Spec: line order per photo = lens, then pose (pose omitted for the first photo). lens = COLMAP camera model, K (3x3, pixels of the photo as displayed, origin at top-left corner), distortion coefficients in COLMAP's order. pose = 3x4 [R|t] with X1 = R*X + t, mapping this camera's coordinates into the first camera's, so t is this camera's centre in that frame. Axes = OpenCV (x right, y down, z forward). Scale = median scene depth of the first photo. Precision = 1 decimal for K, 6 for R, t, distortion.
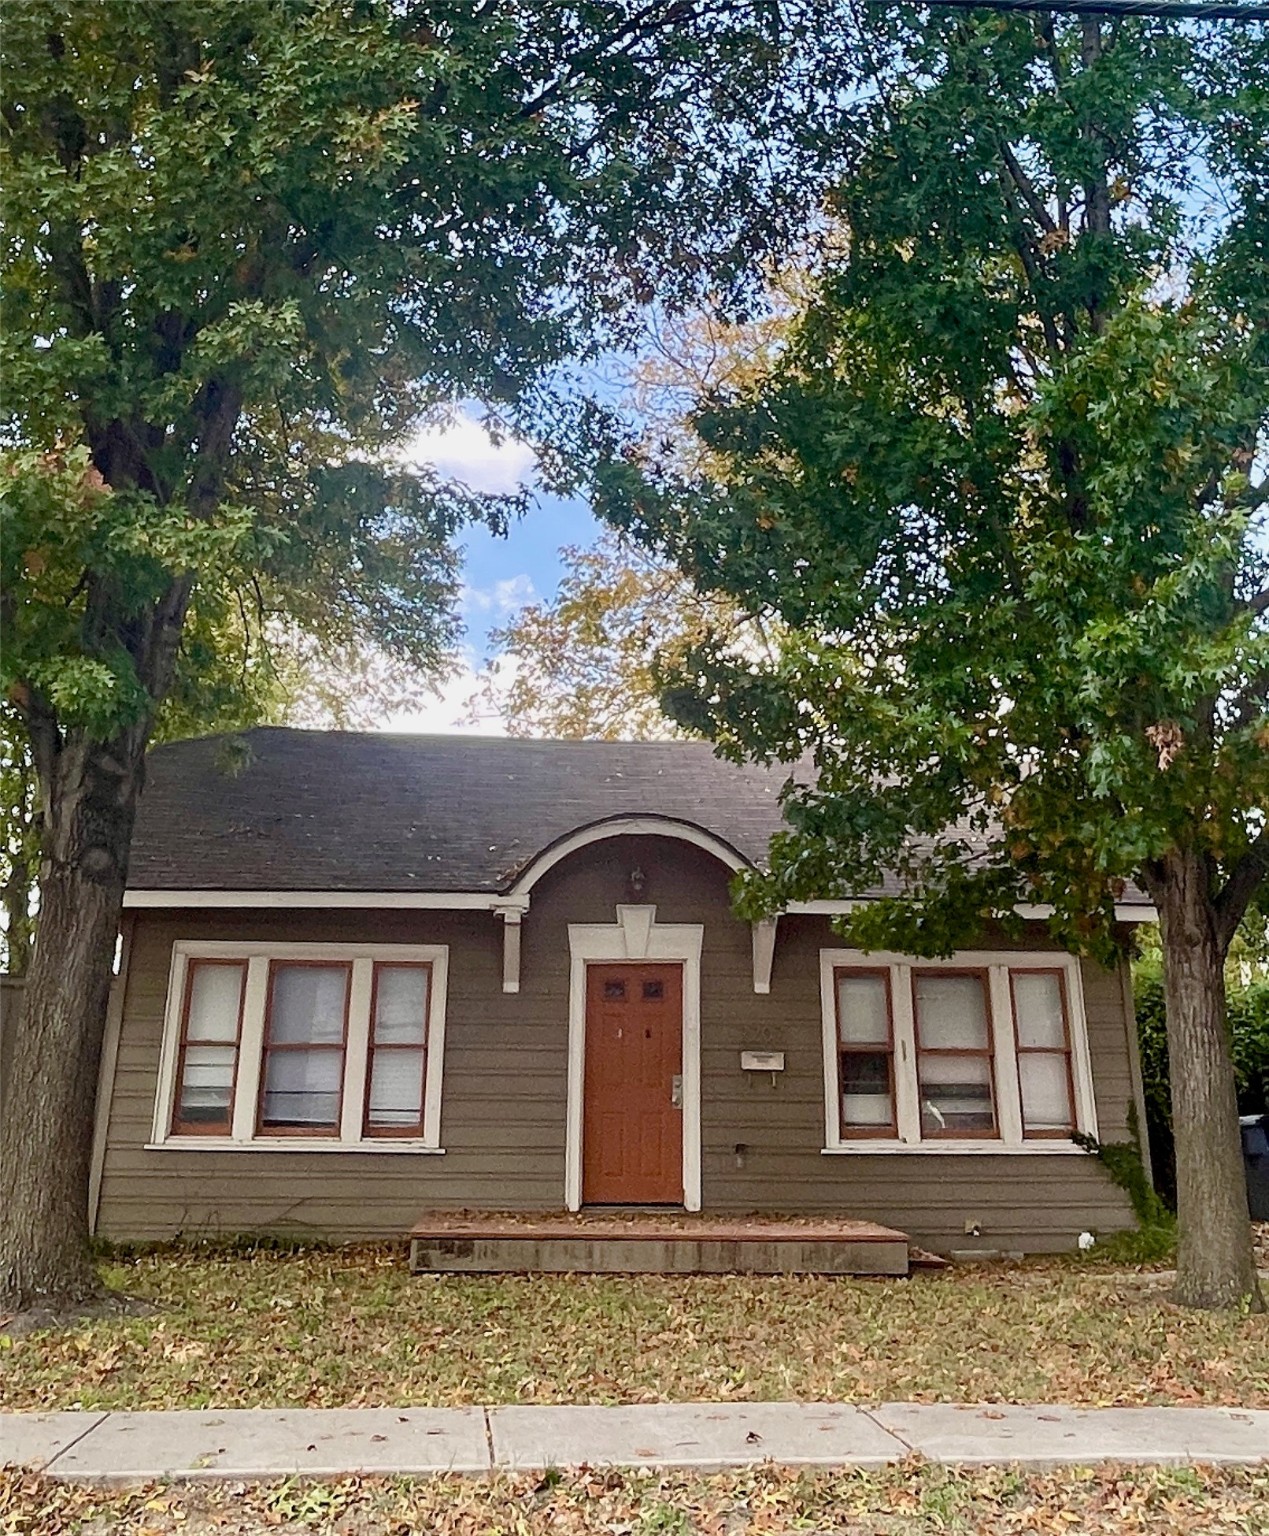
lens RADIAL K [[1538.0, 0, 635.0], [0, 1538.0, 466.9], [0, 0, 1]] dist [0.044910, -0.056599]
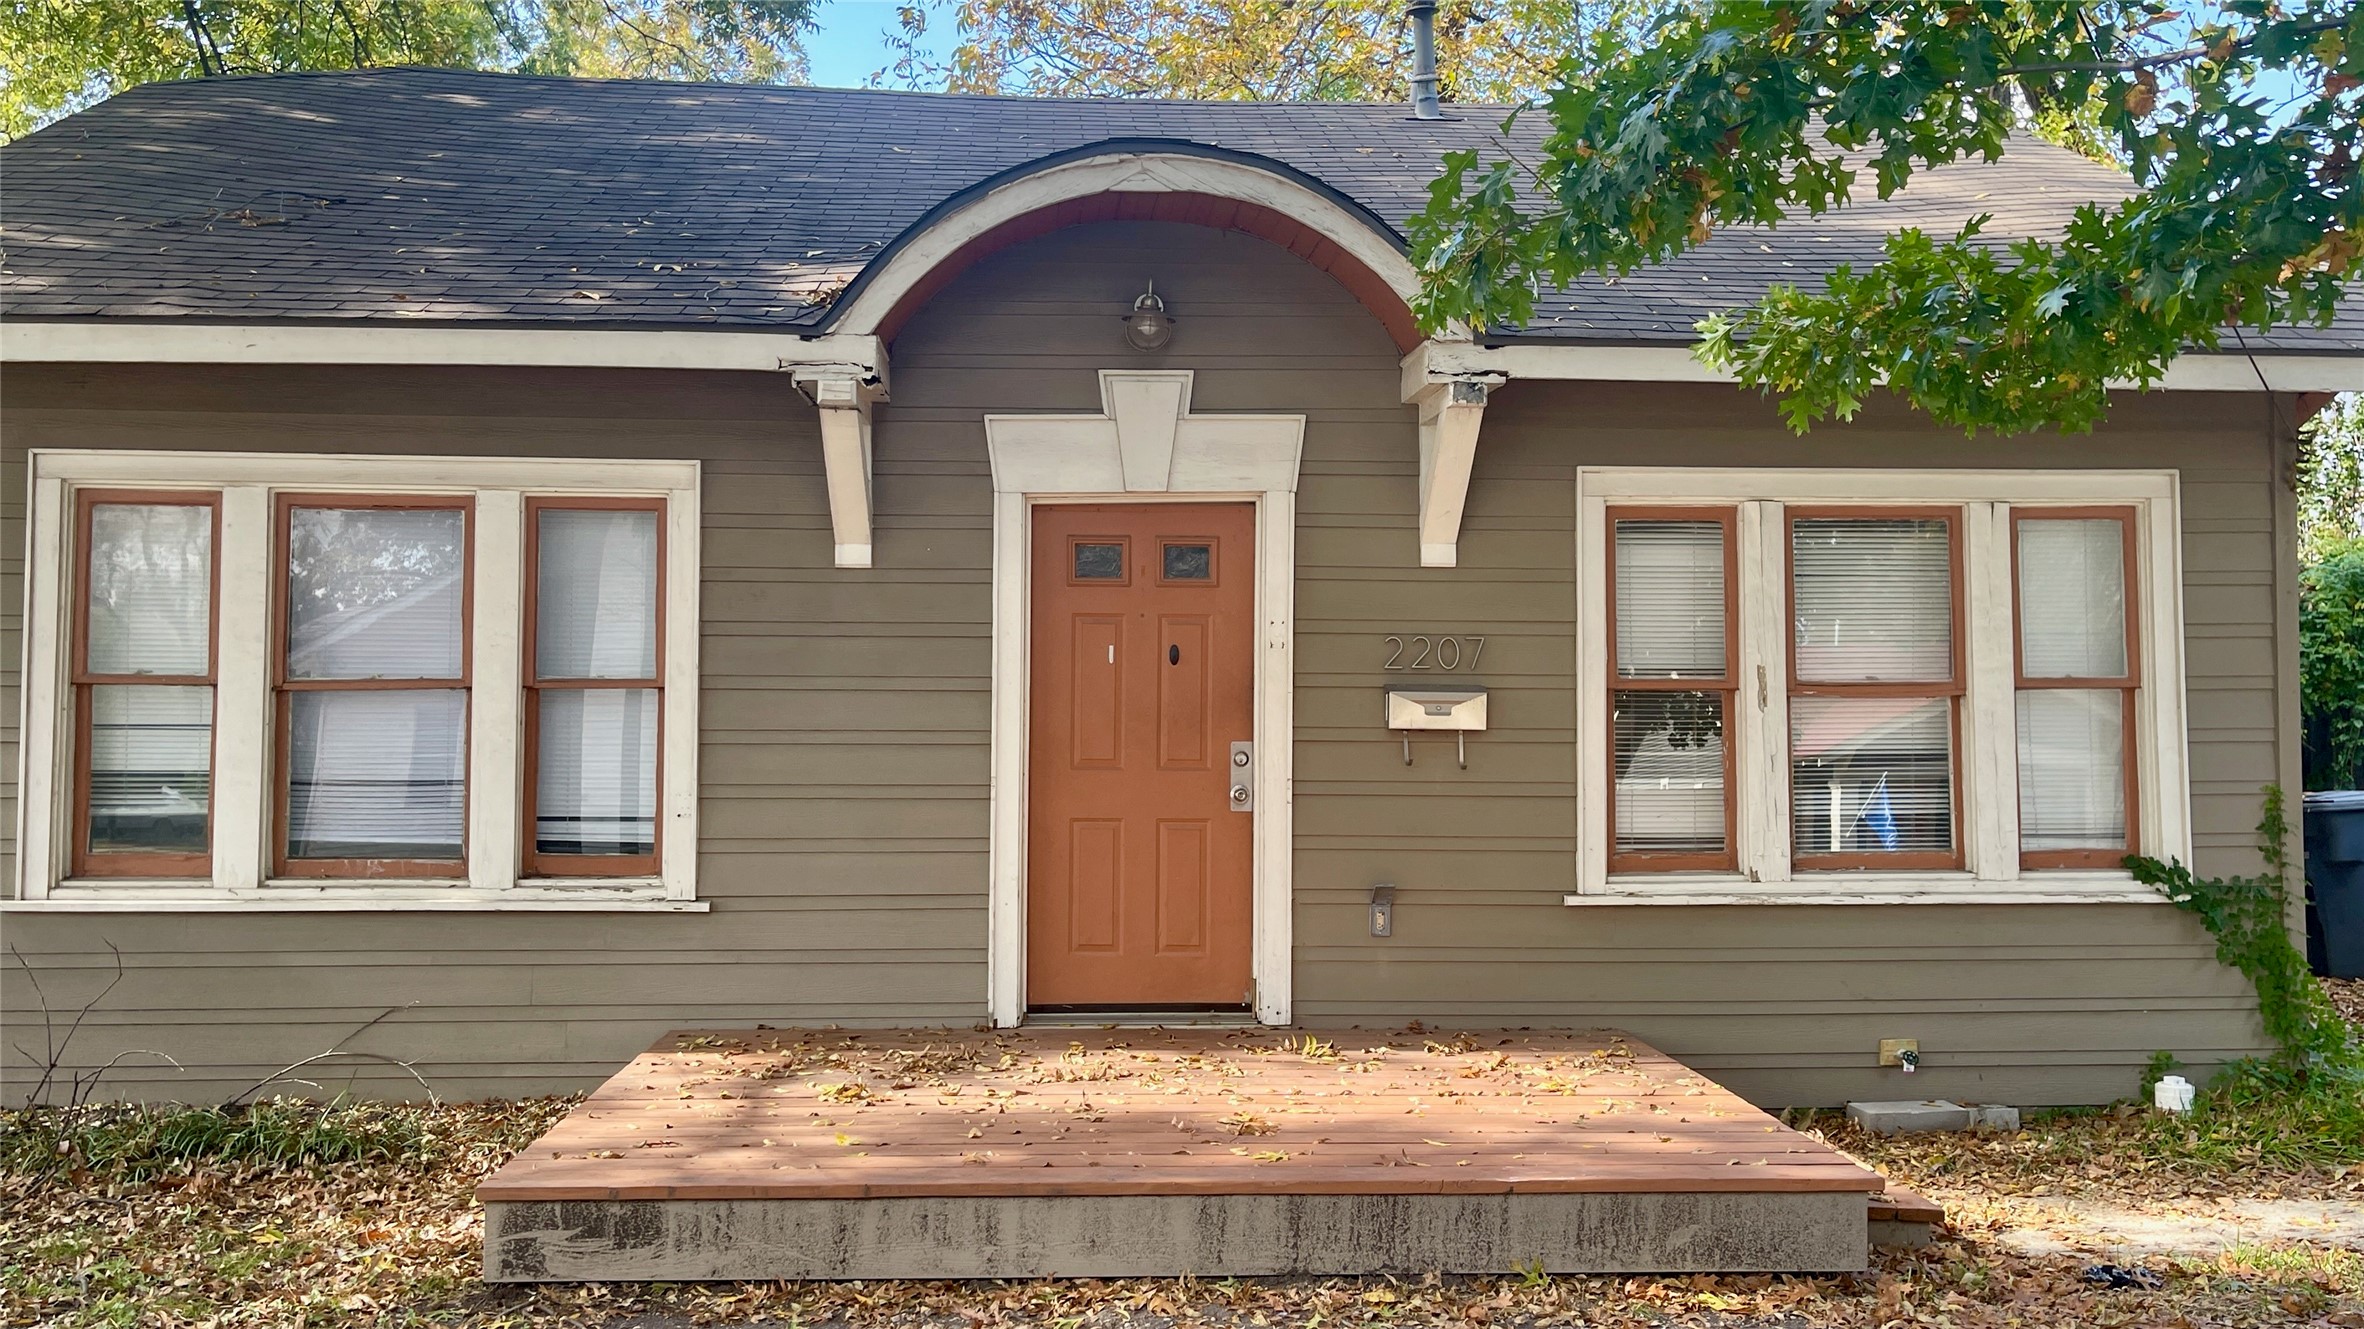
lens RADIAL K [[1933.3, 0, 1176.7], [0, 1933.3, 651.4], [0, 0, 1]] dist [0.066108, -0.001196]
pose [[0.999944, -0.004437, -0.009606, 0.014519], [0.007485, 0.938319, 0.345691, 0.178859], [0.007480, -0.345744, 0.938299, 0.492864]]
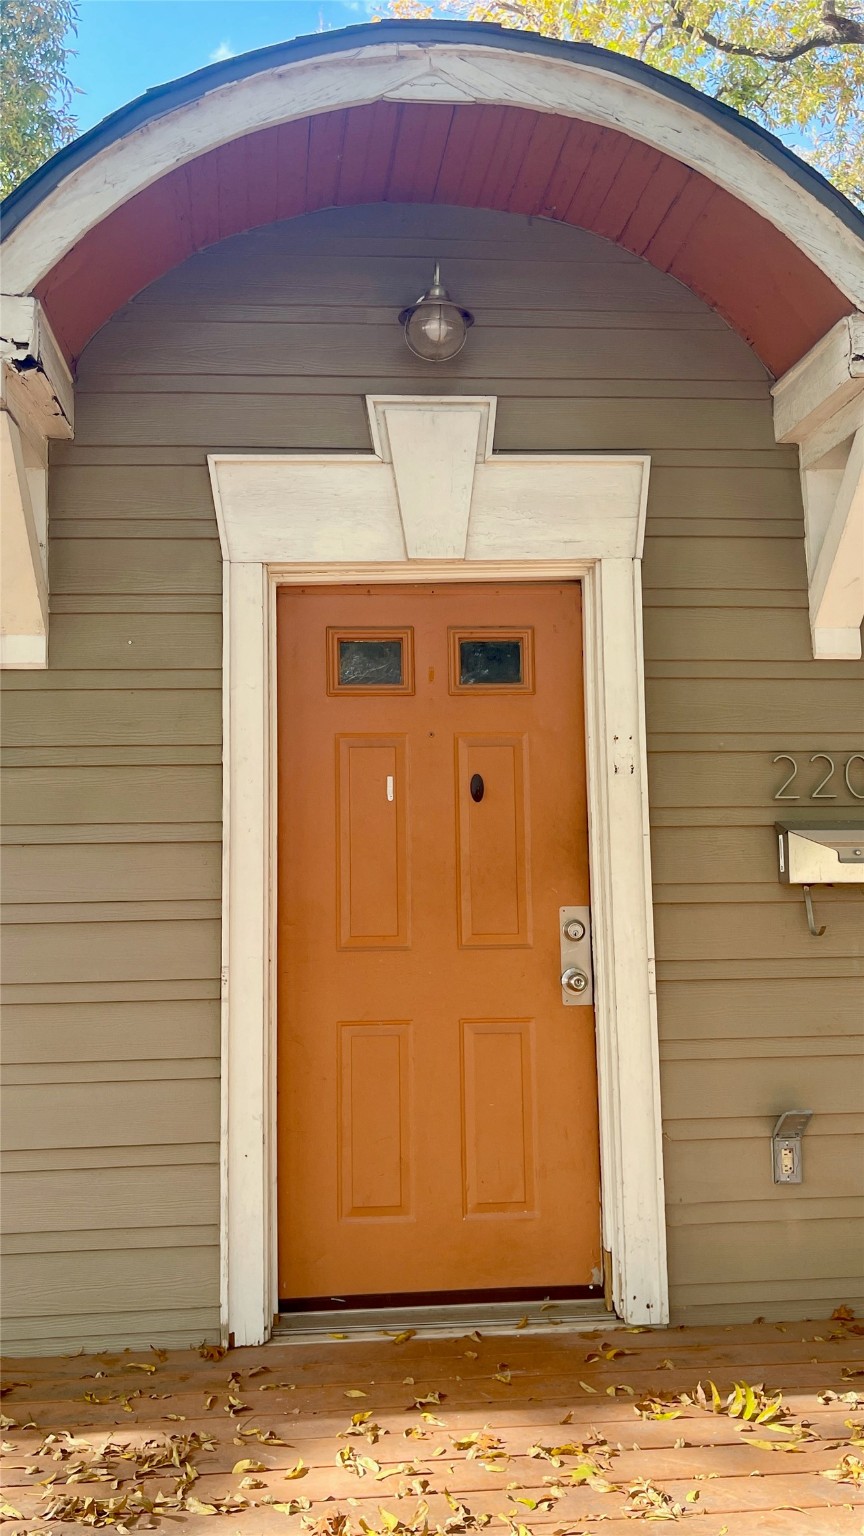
lens RADIAL K [[1256.1, 0, 430.1], [0, 1256.1, 765.7], [0, 0, 1]] dist [0.066108, -0.001196]
pose [[0.998948, -0.023708, 0.039256, -0.011456], [0.011769, 0.959865, 0.280216, 0.293549], [-0.044324, -0.279459, 0.959134, 0.763741]]
